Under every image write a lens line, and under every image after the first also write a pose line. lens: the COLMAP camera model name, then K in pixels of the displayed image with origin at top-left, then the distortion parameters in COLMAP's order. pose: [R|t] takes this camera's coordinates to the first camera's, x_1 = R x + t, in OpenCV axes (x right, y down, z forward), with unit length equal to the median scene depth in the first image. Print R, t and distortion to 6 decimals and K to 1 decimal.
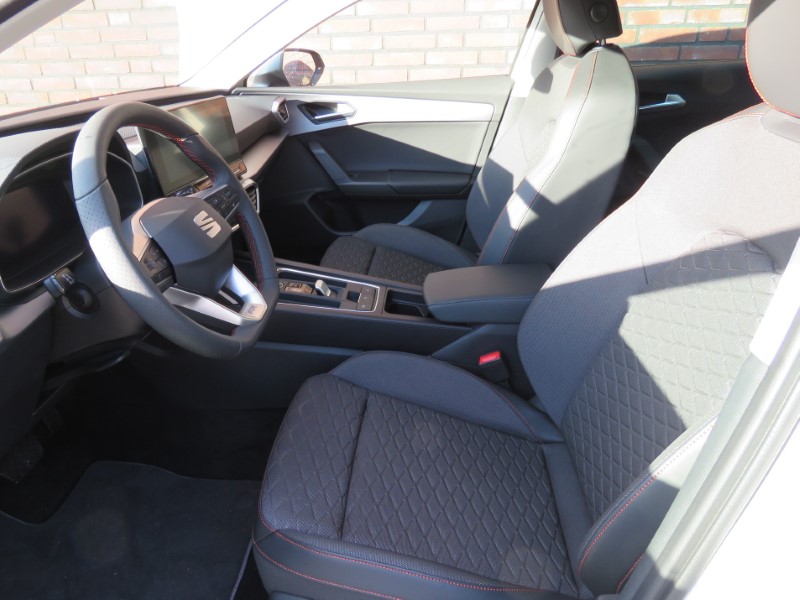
lens RADIAL K [[977.5, 0, 400.0], [0, 977.5, 300.0], [0, 0, 1]] dist [-0.009256, 0.000569]
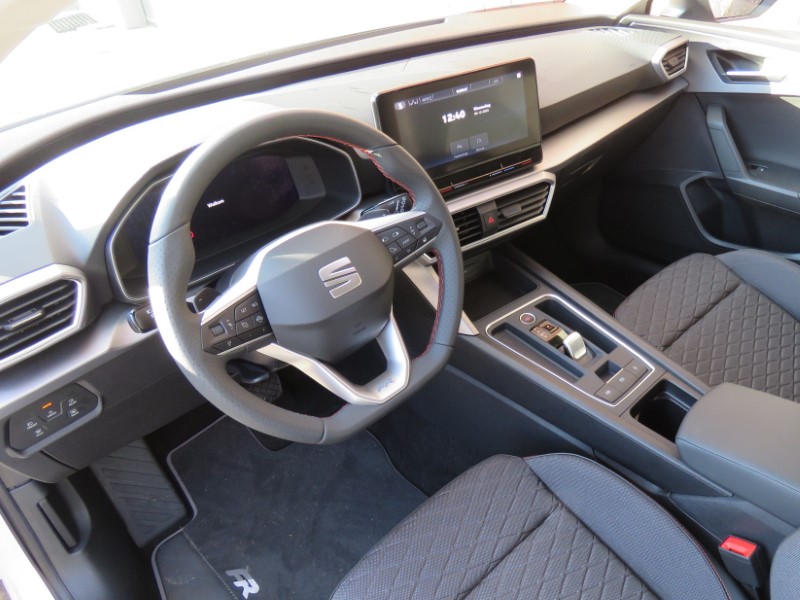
lens RADIAL K [[876.4, 0, 400.0], [0, 876.4, 300.0], [0, 0, 1]] dist [-0.009740, -0.020720]
pose [[0.659185, 0.377831, -0.650168, 0.231907], [-0.139335, 0.911005, 0.388144, -0.257414], [0.738960, -0.165267, 0.653166, 0.413186]]
